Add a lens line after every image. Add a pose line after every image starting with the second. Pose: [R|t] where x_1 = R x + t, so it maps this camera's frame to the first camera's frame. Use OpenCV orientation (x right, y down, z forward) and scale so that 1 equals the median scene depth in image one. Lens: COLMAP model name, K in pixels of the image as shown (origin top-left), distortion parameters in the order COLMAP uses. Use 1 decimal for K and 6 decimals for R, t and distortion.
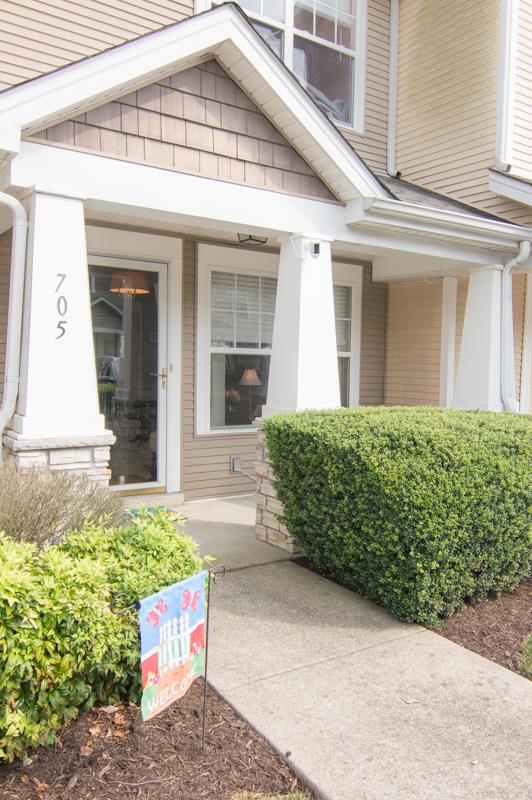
lens RADIAL K [[641.5, 0, 299.7], [0, 641.5, 411.8], [0, 0, 1]] dist [-0.019272, -0.003264]
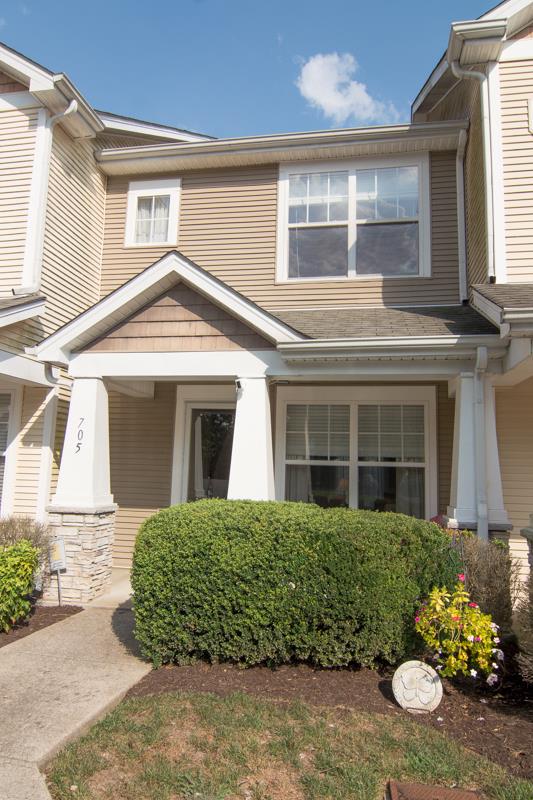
lens RADIAL K [[540.9, 0, 266.5], [0, 540.9, 400.0], [0, 0, 1]] dist [-0.011053, -0.002830]
pose [[0.693821, -0.101868, -0.712906, 0.956663], [-0.067118, 0.976489, -0.204853, 0.016987], [0.717013, 0.189980, 0.670671, 0.269630]]
